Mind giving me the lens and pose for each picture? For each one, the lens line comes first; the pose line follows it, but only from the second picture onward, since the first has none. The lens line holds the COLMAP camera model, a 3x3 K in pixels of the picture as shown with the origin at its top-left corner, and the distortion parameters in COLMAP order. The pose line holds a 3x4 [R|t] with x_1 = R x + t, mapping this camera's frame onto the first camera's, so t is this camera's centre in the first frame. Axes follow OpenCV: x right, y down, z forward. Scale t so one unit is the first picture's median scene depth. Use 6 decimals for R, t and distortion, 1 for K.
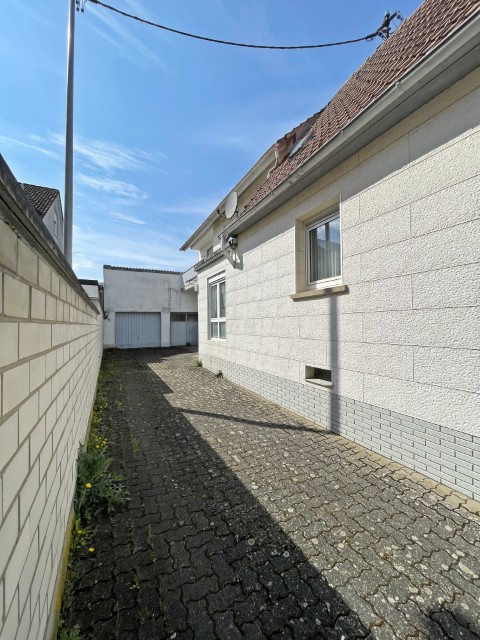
lens RADIAL K [[268.1, 0, 240.0], [0, 268.1, 320.0], [0, 0, 1]] dist [0.022149, -0.000380]
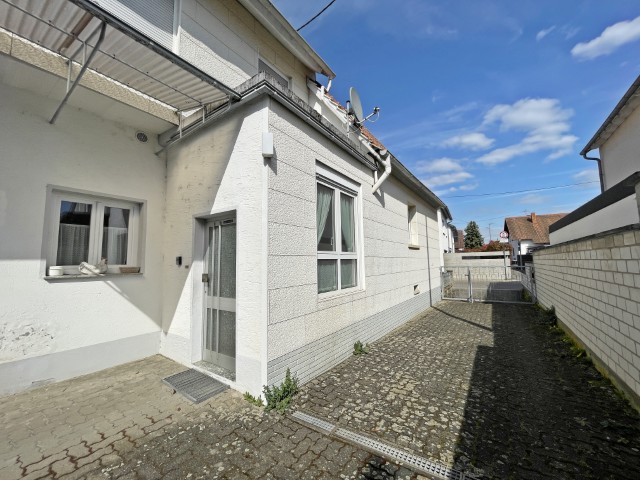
lens RADIAL K [[268.1, 0, 324.5], [0, 268.1, 237.5], [0, 0, 1]] dist [0.022149, -0.000380]
pose [[-0.523986, 0.107018, 0.844977, -0.269879], [0.000104, 0.992083, -0.125585, 0.016969], [-0.851727, -0.065717, -0.519848, 0.661437]]
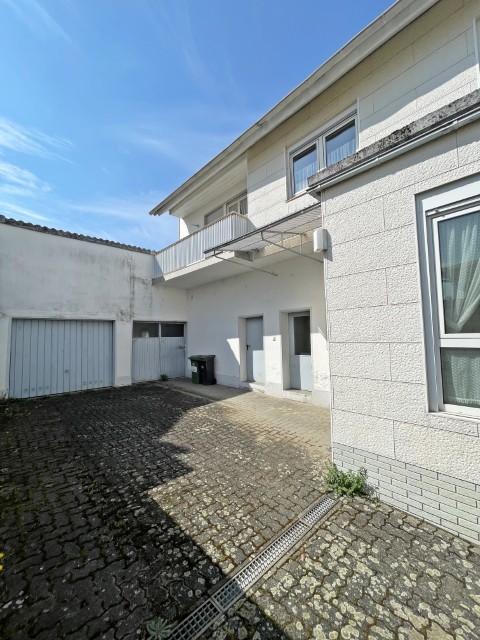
lens RADIAL K [[268.1, 0, 240.0], [0, 268.1, 320.0], [0, 0, 1]] dist [0.022149, -0.000380]
pose [[0.957487, 0.009878, 0.288307, -0.210761], [0.004356, 0.998805, -0.048686, -0.002732], [-0.288443, 0.047872, 0.956299, 0.419168]]
